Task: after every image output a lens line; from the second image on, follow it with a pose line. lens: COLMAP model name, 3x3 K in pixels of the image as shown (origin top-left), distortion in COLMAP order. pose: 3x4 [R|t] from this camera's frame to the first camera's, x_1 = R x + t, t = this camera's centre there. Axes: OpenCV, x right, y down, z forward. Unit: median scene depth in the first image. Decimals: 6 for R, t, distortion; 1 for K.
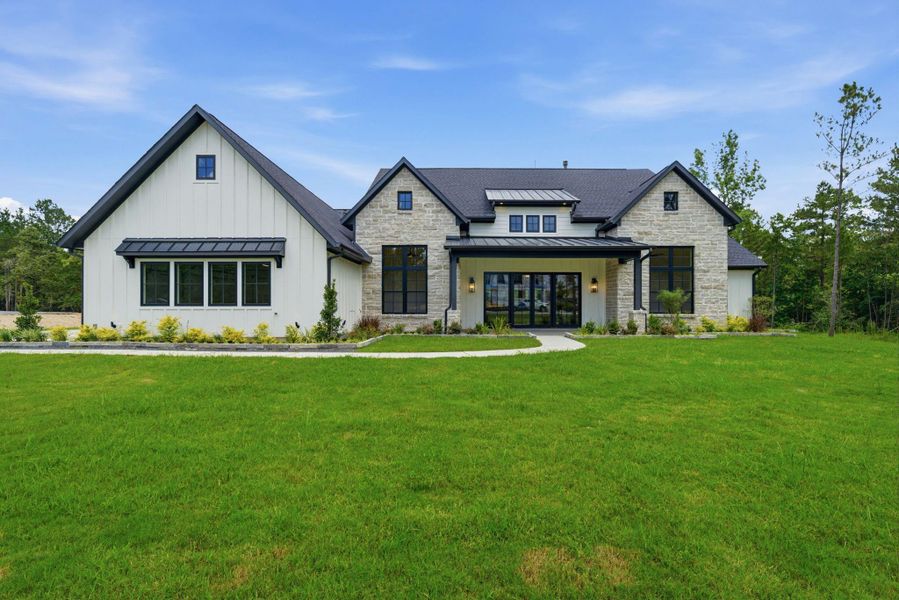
lens RADIAL K [[355.2, 0, 468.9], [0, 355.2, 302.7], [0, 0, 1]] dist [-0.018612, 0.015718]
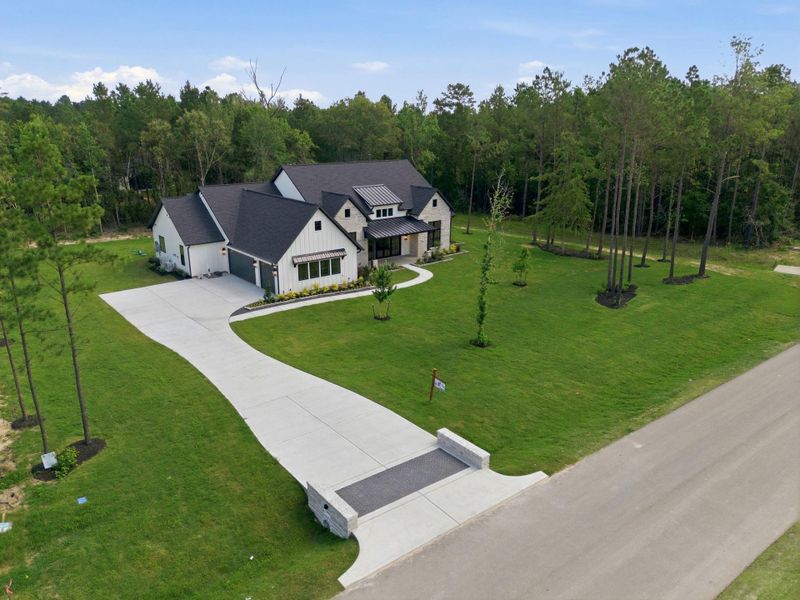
lens RADIAL K [[509.1, 0, 400.0], [0, 509.1, 300.0], [0, 0, 1]] dist [0.027823, -0.001104]
pose [[0.767774, -0.195350, 0.610215, -1.931983], [0.008784, 0.955507, 0.294837, -0.692348], [-0.640661, -0.221008, 0.735329, -1.627493]]
